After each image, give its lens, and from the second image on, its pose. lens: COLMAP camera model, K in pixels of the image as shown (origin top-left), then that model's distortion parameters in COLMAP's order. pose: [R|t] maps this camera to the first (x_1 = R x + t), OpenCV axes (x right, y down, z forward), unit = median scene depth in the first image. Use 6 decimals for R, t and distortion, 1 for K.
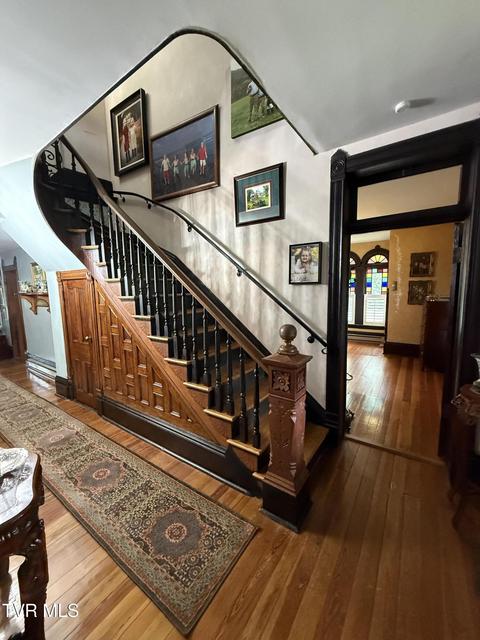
lens RADIAL K [[255.9, 0, 240.9], [0, 255.9, 318.4], [0, 0, 1]] dist [0.001162, 0.000031]
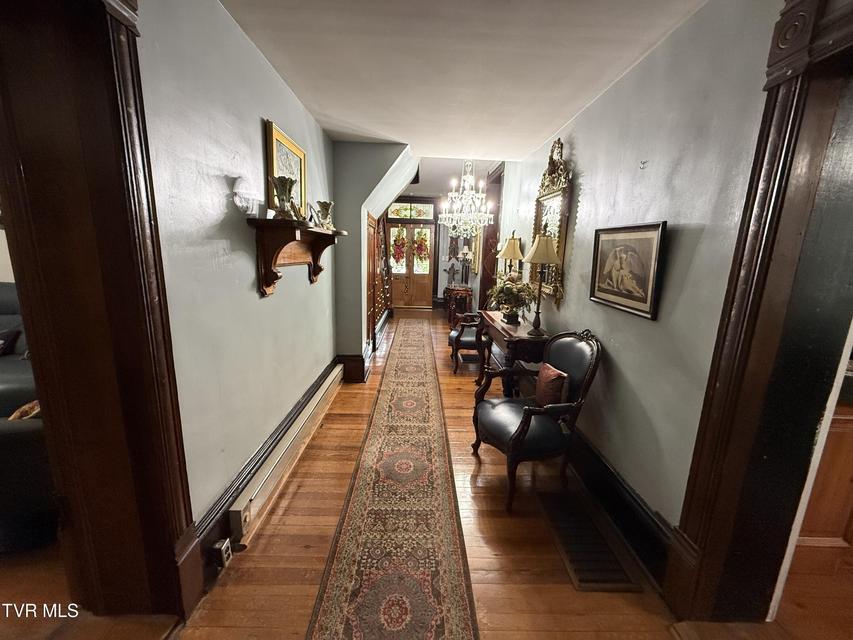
lens RADIAL K [[341.0, 0, 424.7], [0, 341.0, 318.9], [0, 0, 1]] dist [0.001162, 0.000031]
pose [[0.582322, 0.193300, -0.789643, 0.182855], [-0.134609, 0.980839, 0.140837, 0.004855], [0.801737, 0.024280, 0.597184, 0.320968]]
